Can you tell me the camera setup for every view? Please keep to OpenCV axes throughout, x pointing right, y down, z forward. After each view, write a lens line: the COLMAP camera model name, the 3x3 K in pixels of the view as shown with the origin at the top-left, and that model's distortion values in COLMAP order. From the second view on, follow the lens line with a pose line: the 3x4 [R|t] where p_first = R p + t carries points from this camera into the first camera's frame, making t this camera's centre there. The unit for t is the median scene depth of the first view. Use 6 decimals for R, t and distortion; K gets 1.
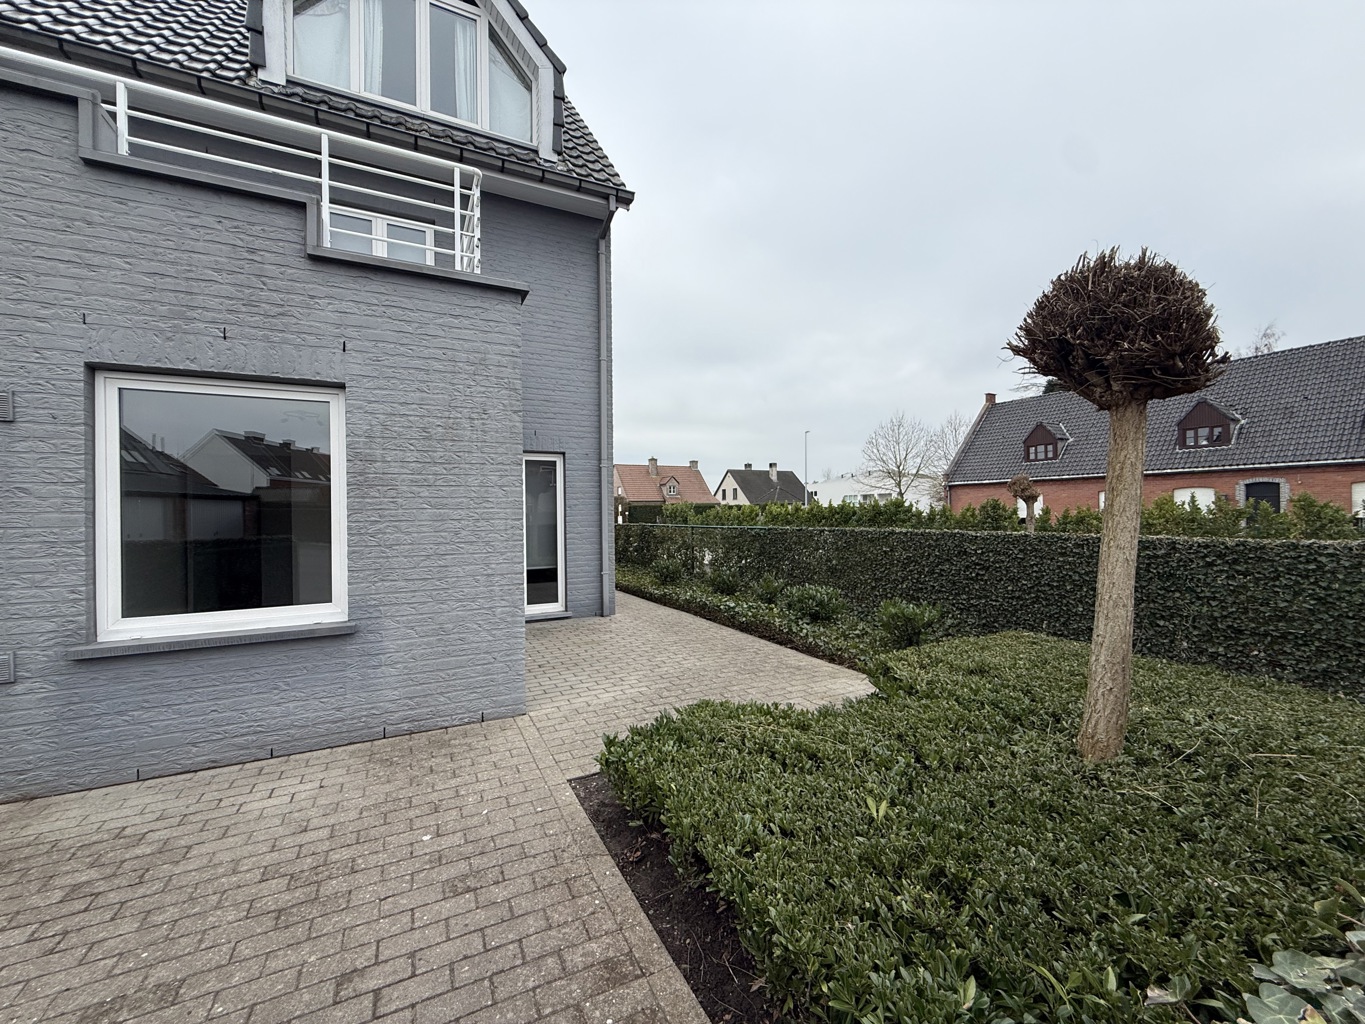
lens RADIAL K [[541.9, 0, 678.4], [0, 541.9, 511.5], [0, 0, 1]] dist [-0.000937, 0.000232]
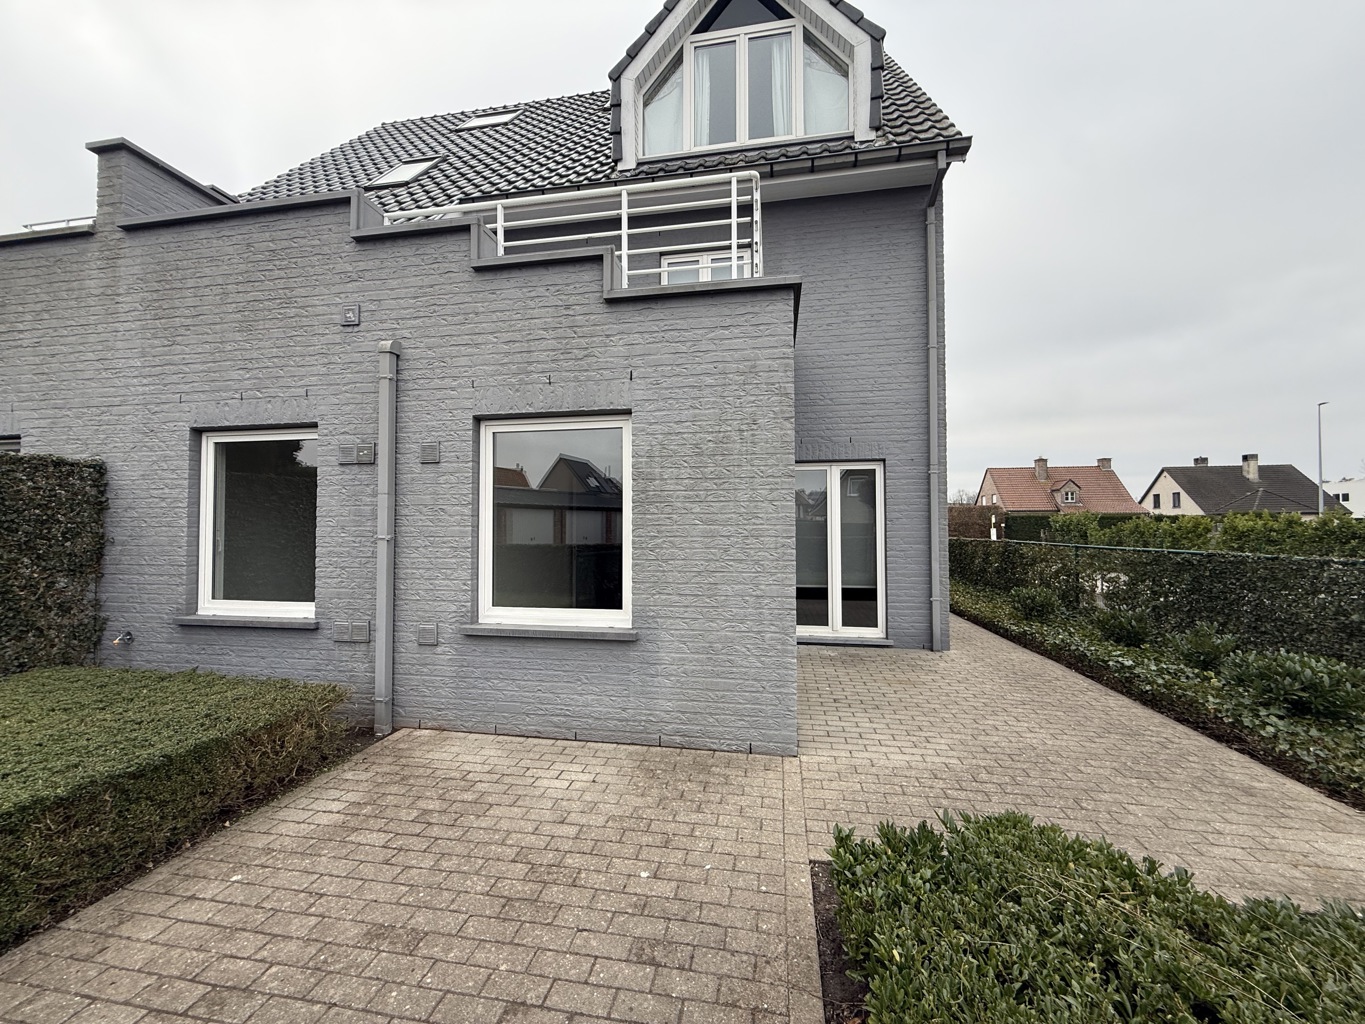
lens RADIAL K [[541.9, 0, 678.4], [0, 541.9, 511.5], [0, 0, 1]] dist [-0.000937, 0.000232]
pose [[0.800099, -0.004381, -0.599852, 0.097667], [-0.006611, 0.999848, -0.016120, -0.012327], [0.599832, 0.016864, 0.799949, 0.165738]]
